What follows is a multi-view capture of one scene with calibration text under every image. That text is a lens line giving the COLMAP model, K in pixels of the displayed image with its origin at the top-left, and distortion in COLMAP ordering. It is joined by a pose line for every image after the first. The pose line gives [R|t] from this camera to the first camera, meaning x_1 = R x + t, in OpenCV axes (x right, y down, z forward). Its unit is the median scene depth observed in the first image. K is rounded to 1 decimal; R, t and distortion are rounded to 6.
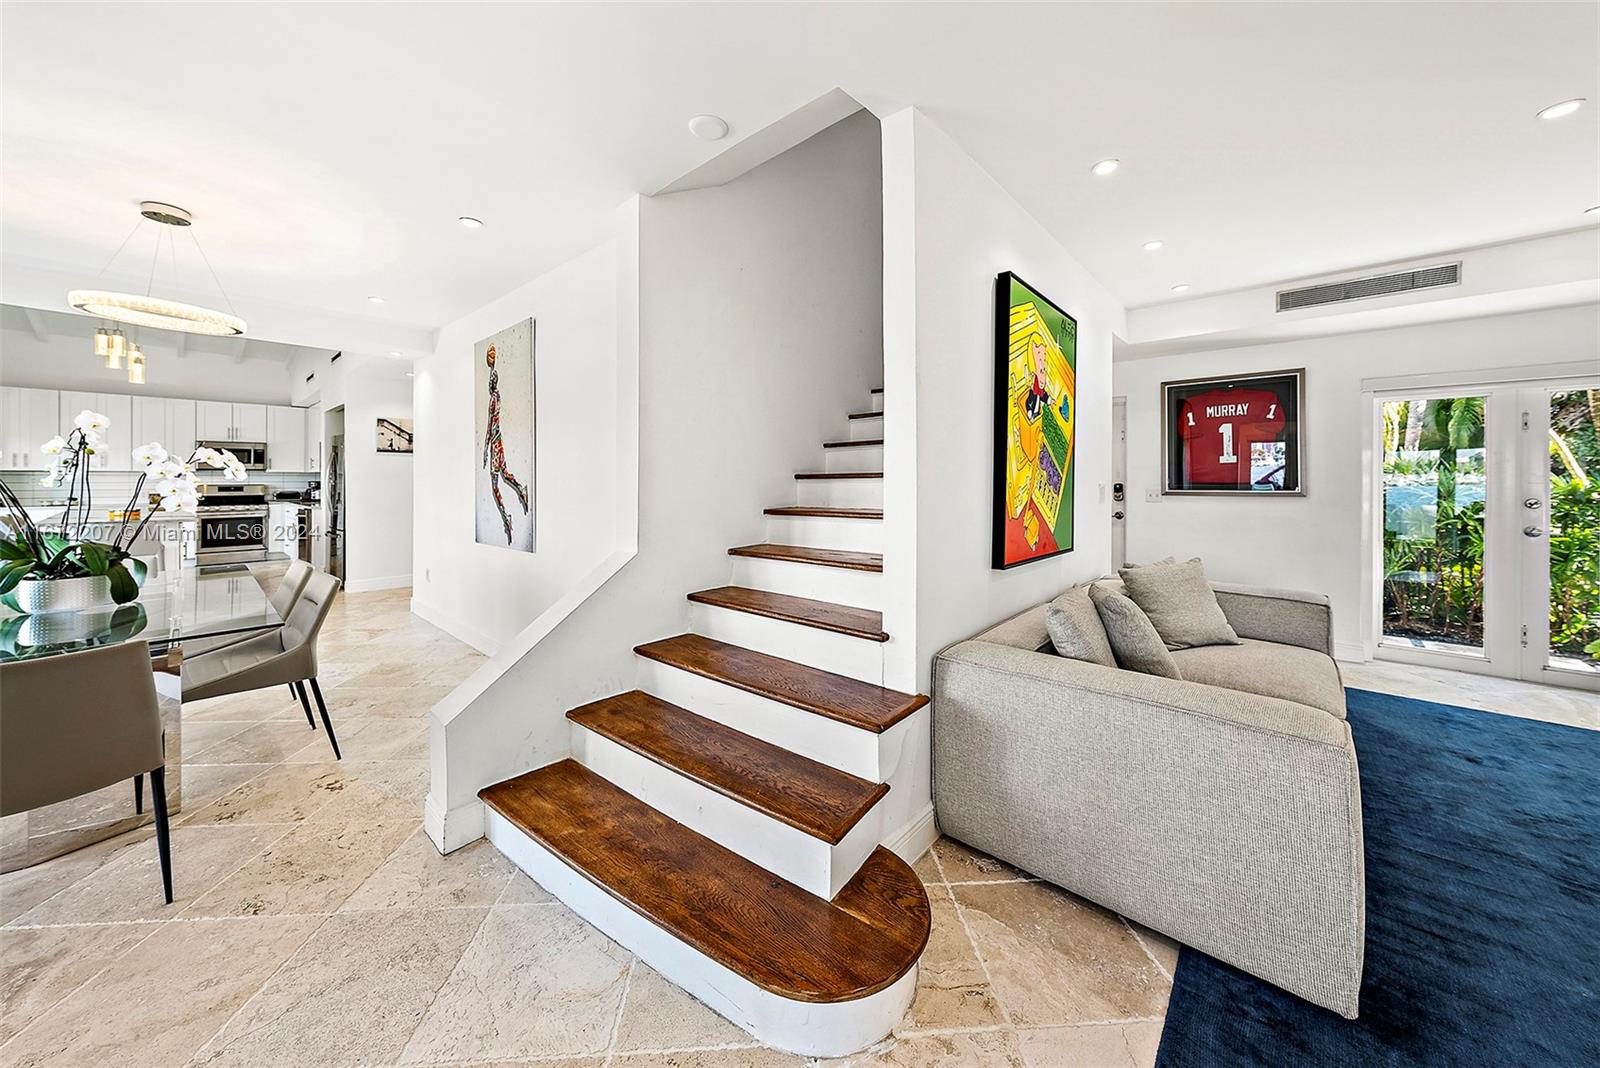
lens RADIAL K [[543.8, 0, 795.8], [0, 543.8, 479.4], [0, 0, 1]] dist [-0.001529, 0.000154]
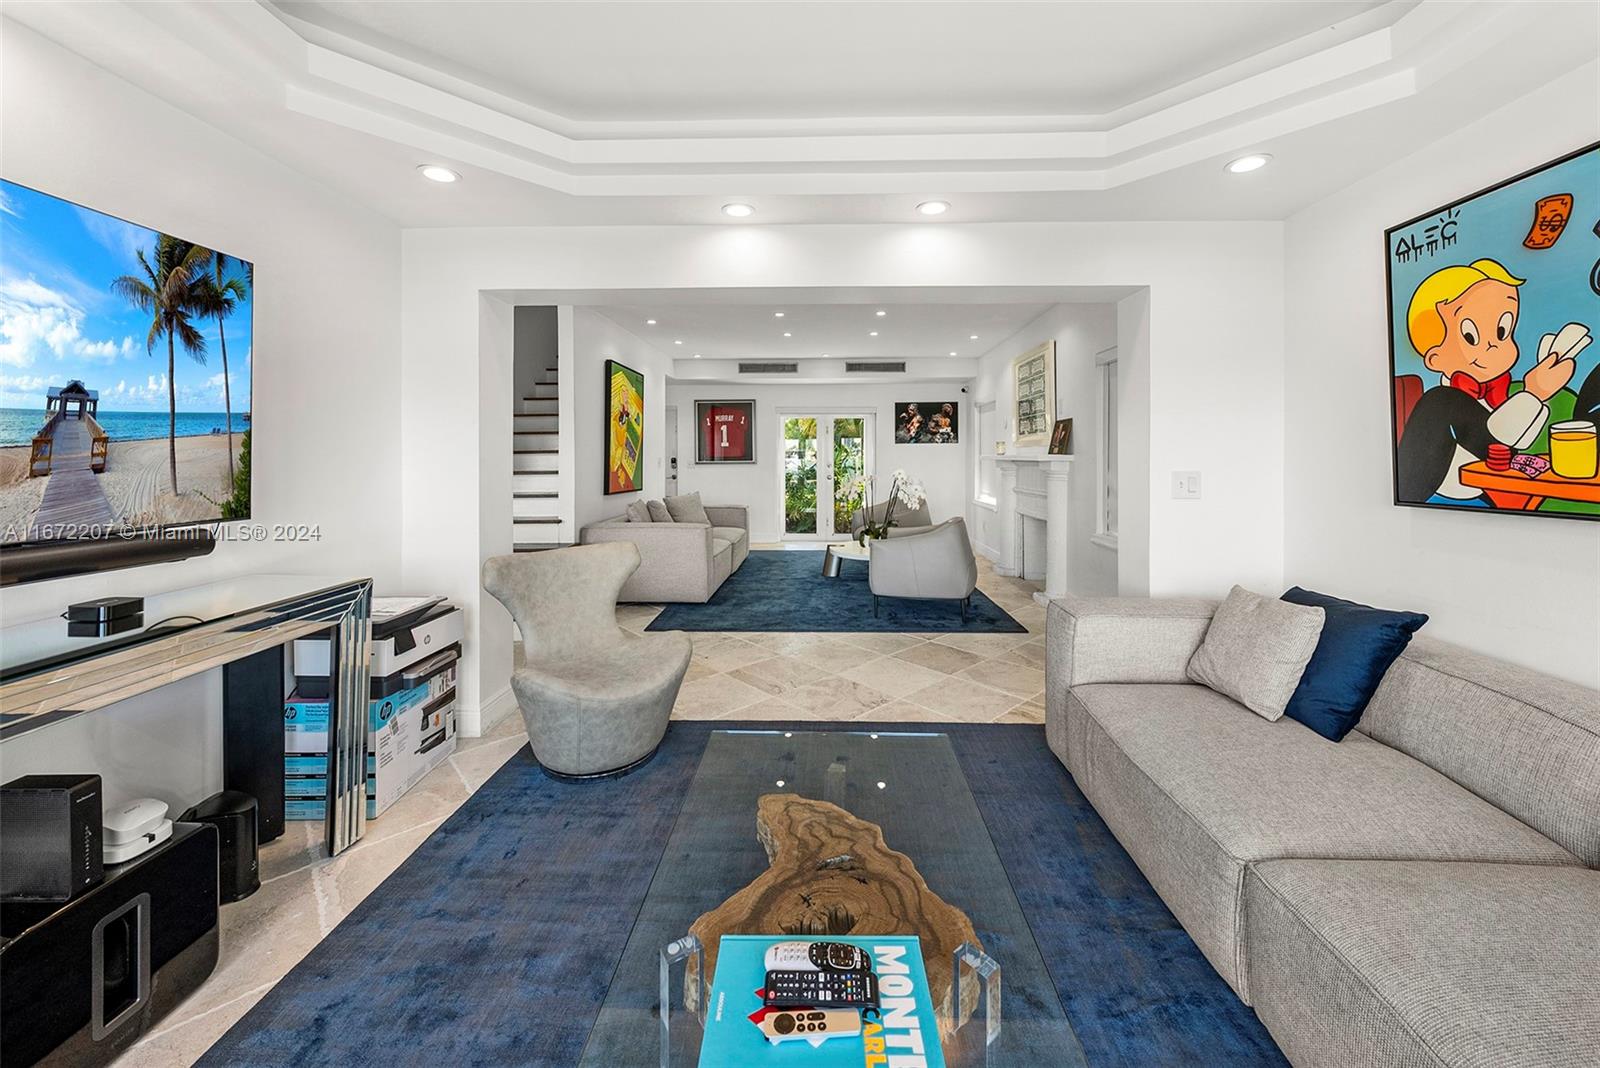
lens RADIAL K [[599.7, 0, 793.6], [0, 599.7, 447.8], [0, 0, 1]] dist [0.002255, -0.000007]
pose [[0.780058, 0.008766, 0.625646, -0.354785], [0.001960, 0.999863, -0.016454, 0.010098], [-0.625704, 0.014061, 0.779934, -0.872195]]
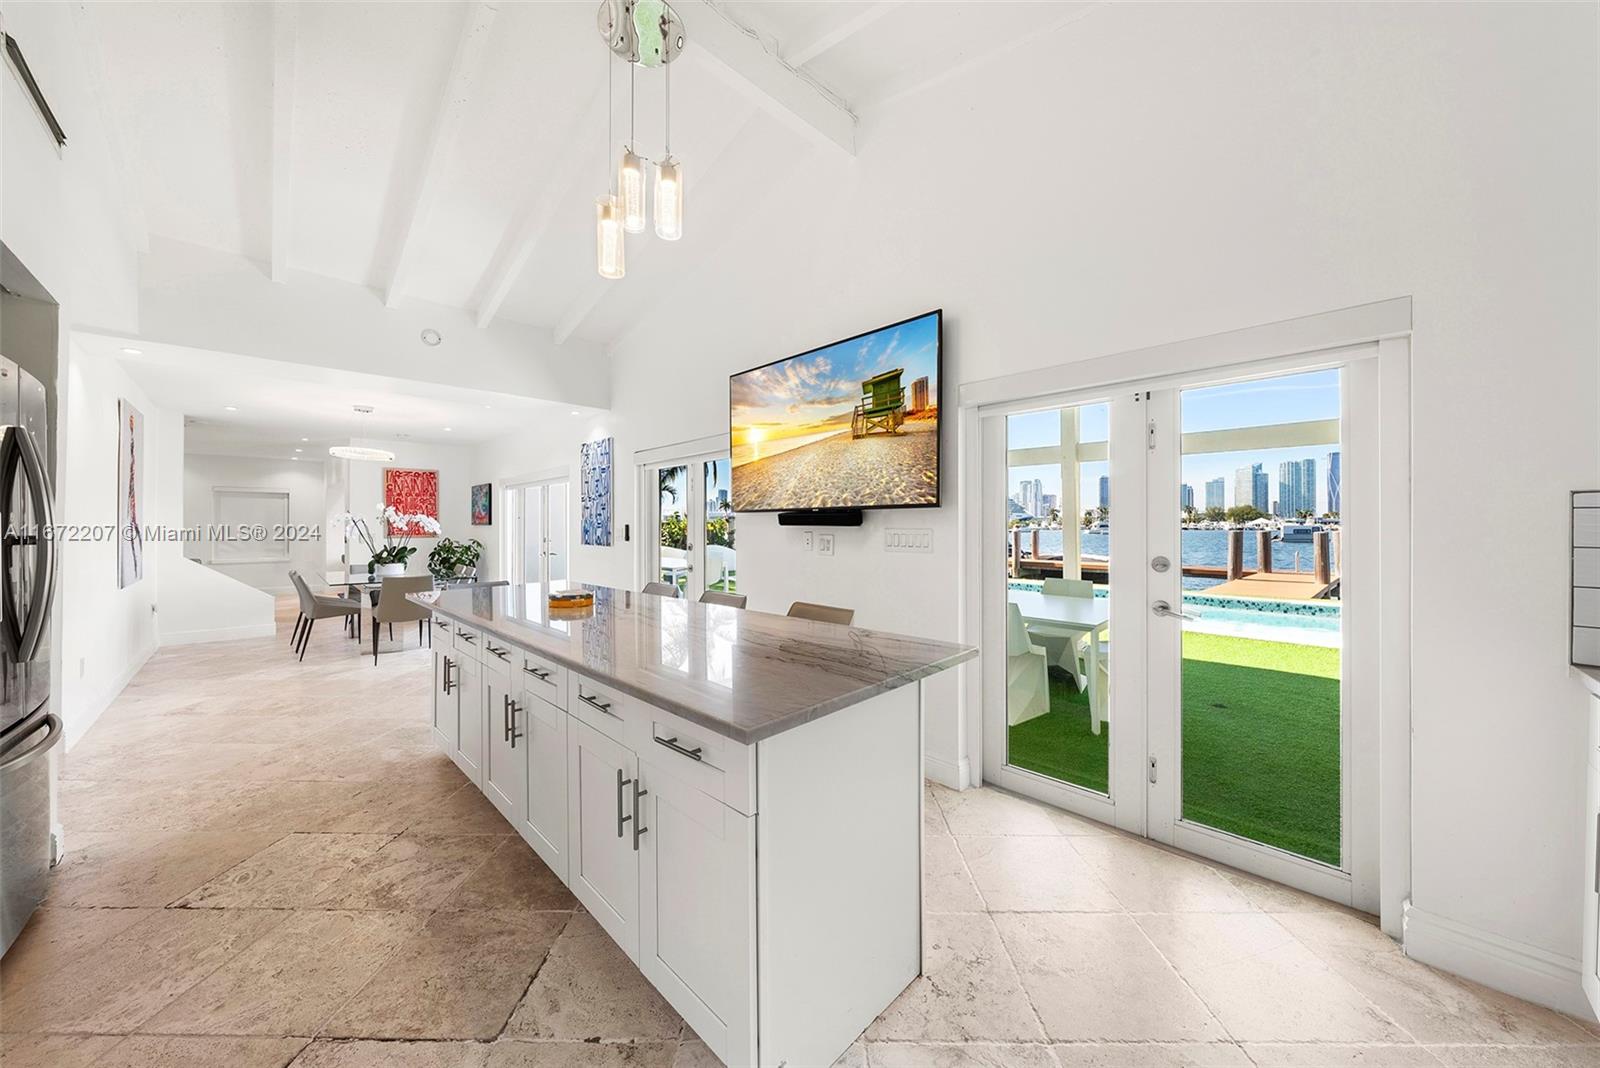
lens RADIAL K [[543.8, 0, 795.0], [0, 543.8, 523.8], [0, 0, 1]] dist [-0.001529, 0.000154]
pose [[-0.996860, 0.000812, 0.079176, -2.249771], [0.000672, 0.999998, -0.001796, -0.007203], [-0.079178, -0.001737, -0.996859, 2.223540]]
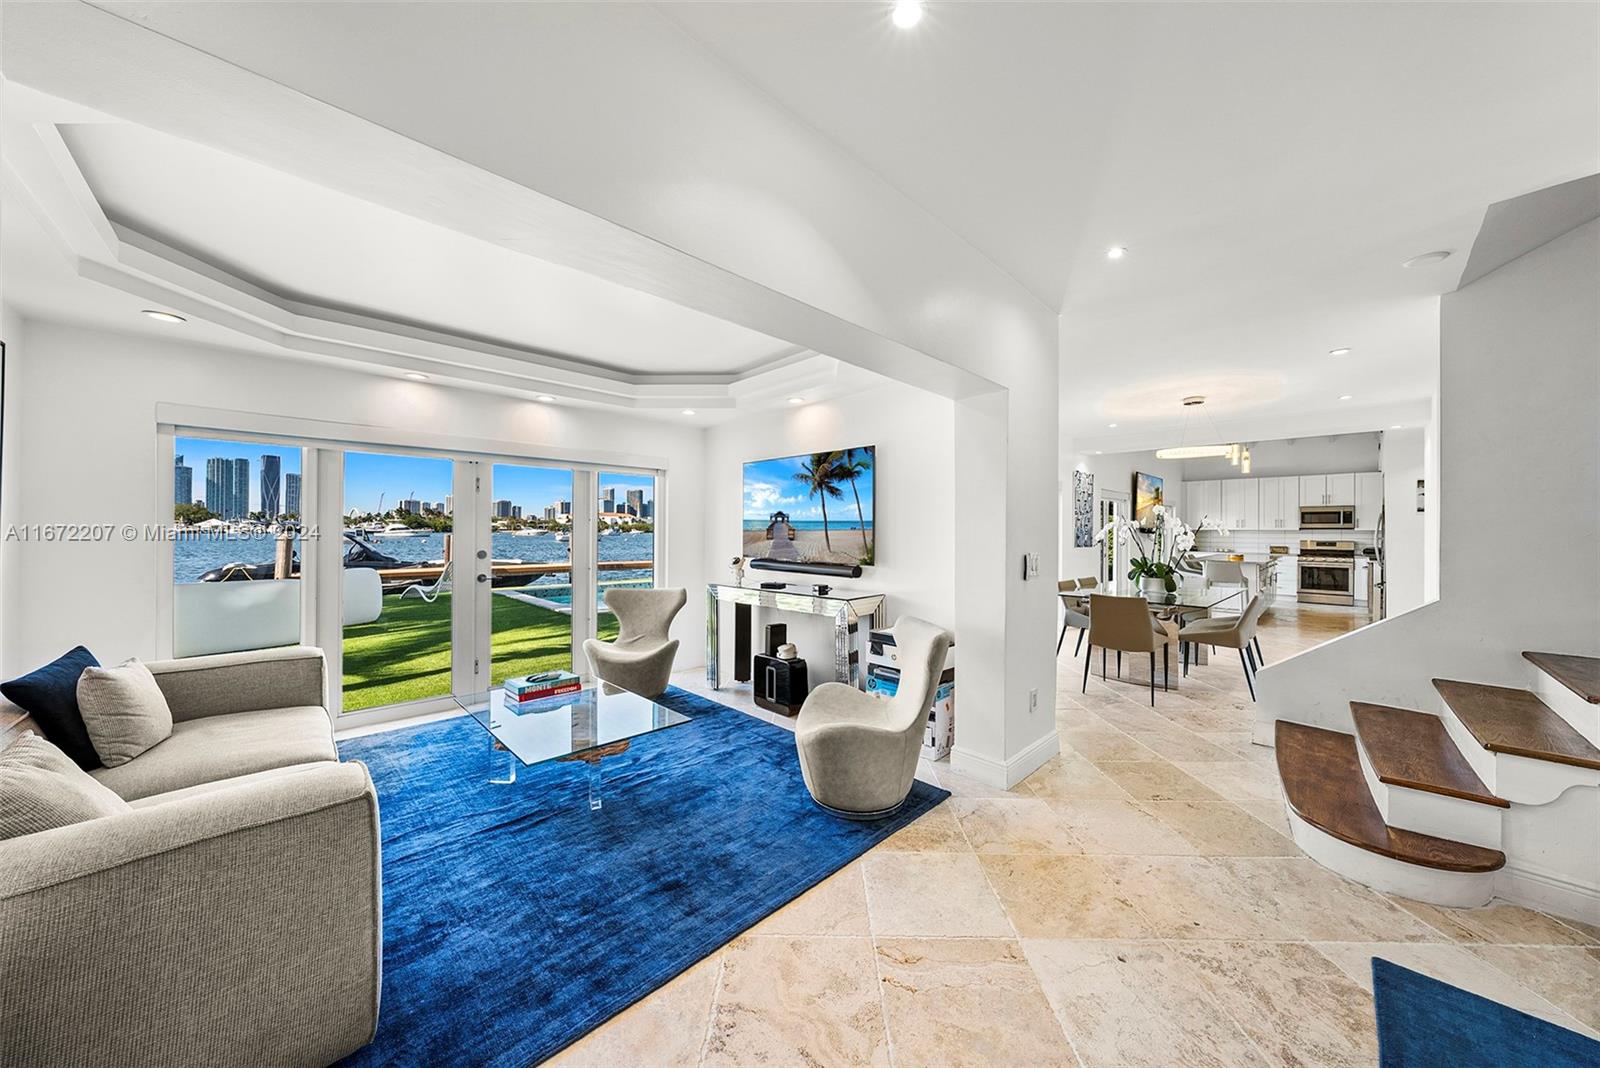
lens RADIAL K [[543.8, 0, 794.6], [0, 543.8, 531.6], [0, 0, 1]] dist [-0.001529, 0.000154]
pose [[-0.089821, -0.000605, -0.995958, 0.681752], [-0.009291, 0.999957, 0.000230, -0.000043], [0.995915, 0.009274, -0.089823, -0.191700]]
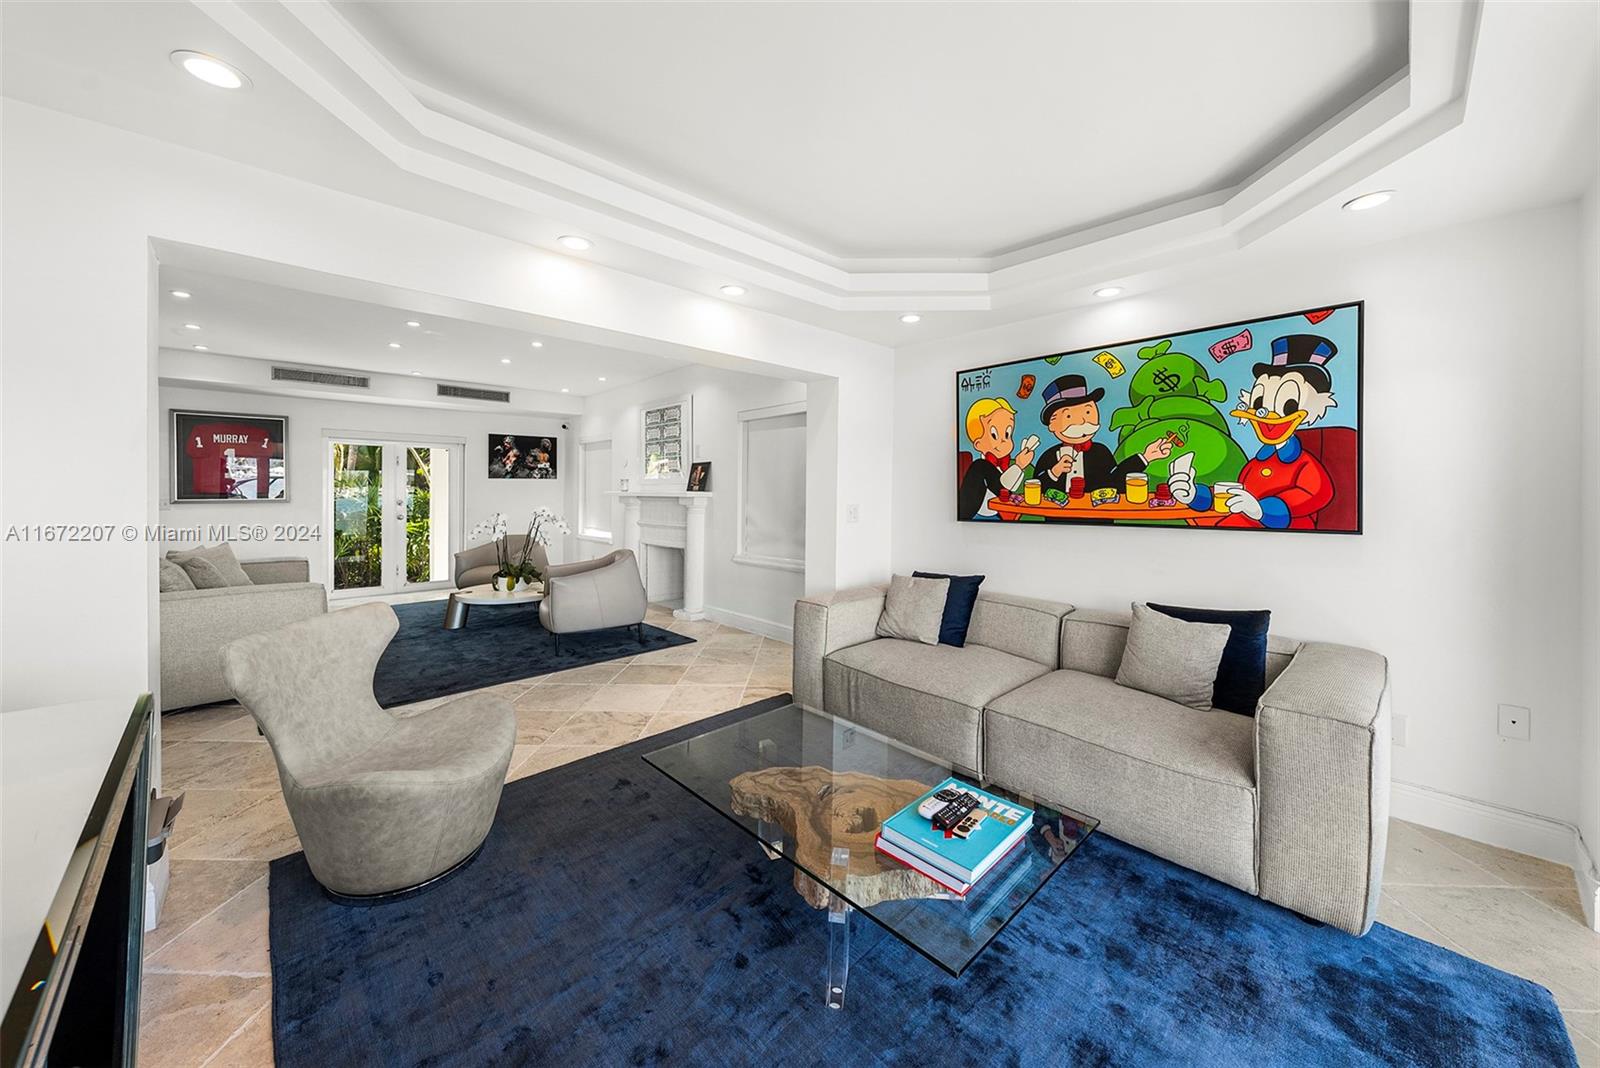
lens RADIAL K [[599.7, 0, 800.3], [0, 599.7, 492.2], [0, 0, 1]] dist [0.002255, -0.000007]
pose [[0.086546, -0.001793, 0.996246, -0.636870], [0.001361, 0.999998, 0.001682, 0.003357], [-0.996247, 0.001210, 0.086548, -0.593959]]
